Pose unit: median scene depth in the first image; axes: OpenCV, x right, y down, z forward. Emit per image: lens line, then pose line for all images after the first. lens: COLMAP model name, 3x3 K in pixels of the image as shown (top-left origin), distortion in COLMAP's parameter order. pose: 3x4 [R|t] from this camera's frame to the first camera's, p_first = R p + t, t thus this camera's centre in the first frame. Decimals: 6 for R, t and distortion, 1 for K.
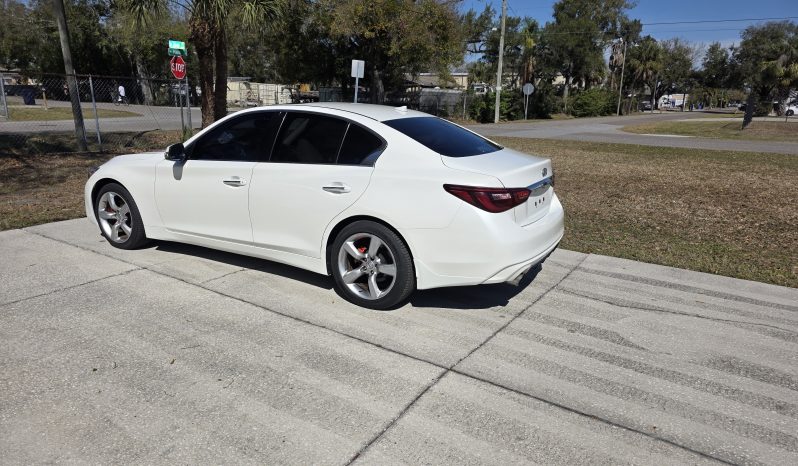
lens RADIAL K [[535.7, 0, 400.1], [0, 535.7, 243.4], [0, 0, 1]] dist [0.057028, -0.048225]
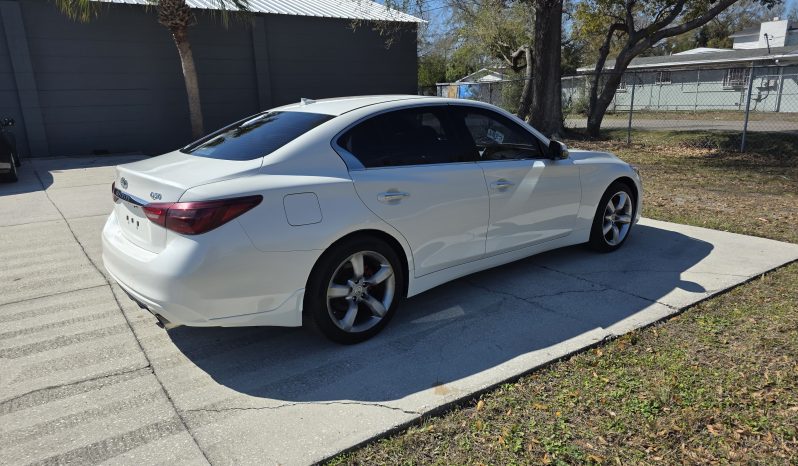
lens RADIAL K [[535.7, 0, 394.3], [0, 535.7, 246.4], [0, 0, 1]] dist [0.057028, -0.048225]
pose [[-0.372721, 0.233597, -0.898060, 0.781349], [-0.227684, 0.915189, 0.332548, -0.367914], [0.899577, 0.328422, -0.287924, 1.489100]]
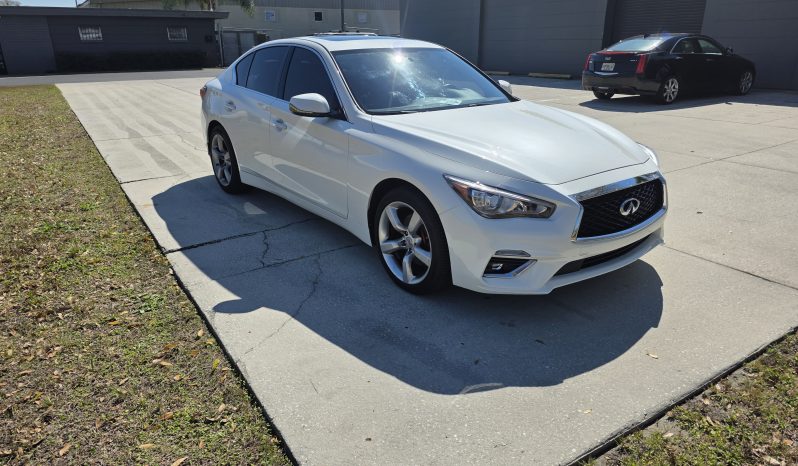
lens RADIAL K [[535.7, 0, 400.7], [0, 535.7, 236.7], [0, 0, 1]] dist [0.057028, -0.048225]
pose [[-0.920659, -0.151696, 0.359687, -0.682877], [0.086477, 0.819259, 0.566866, -0.565782], [-0.380669, 0.552995, -0.741140, 2.095243]]
